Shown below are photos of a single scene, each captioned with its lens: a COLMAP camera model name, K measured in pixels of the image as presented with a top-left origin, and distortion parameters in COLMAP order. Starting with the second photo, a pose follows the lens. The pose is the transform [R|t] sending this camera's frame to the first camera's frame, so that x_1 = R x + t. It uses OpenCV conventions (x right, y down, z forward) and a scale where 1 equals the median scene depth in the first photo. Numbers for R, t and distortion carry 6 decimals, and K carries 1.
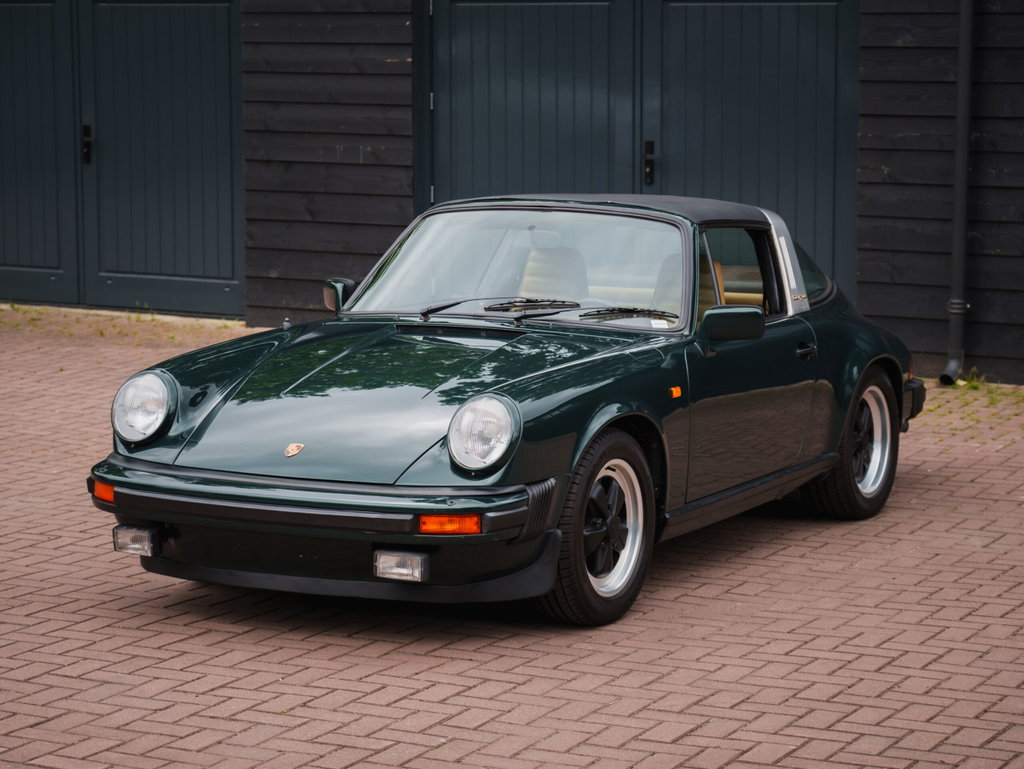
lens RADIAL K [[2554.1, 0, 512.0], [0, 2554.1, 384.5], [0, 0, 1]] dist [0.017722, 0.124126]
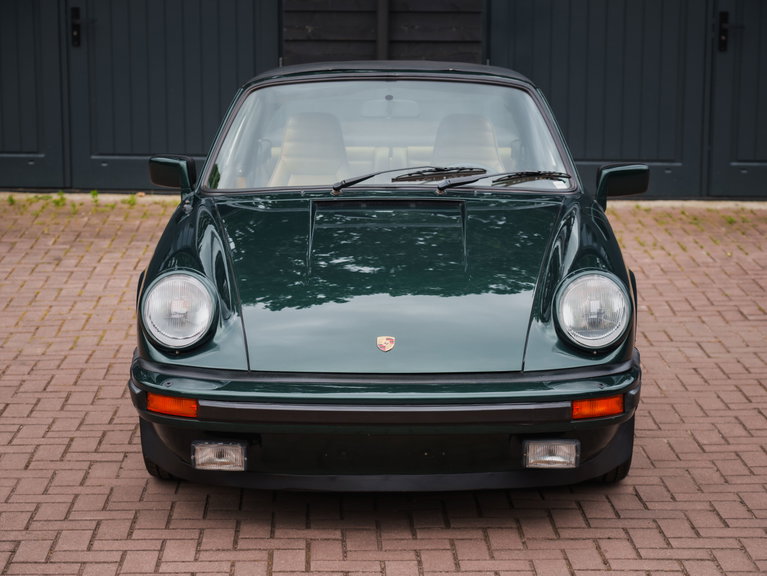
lens RADIAL K [[1913.1, 0, 383.5], [0, 1913.1, 288.0], [0, 0, 1]] dist [0.017722, 0.124126]
pose [[0.890218, -0.083663, 0.447786, -0.359620], [0.058414, 0.995840, 0.069929, -0.040192], [-0.451773, -0.036095, 0.891402, 0.319208]]
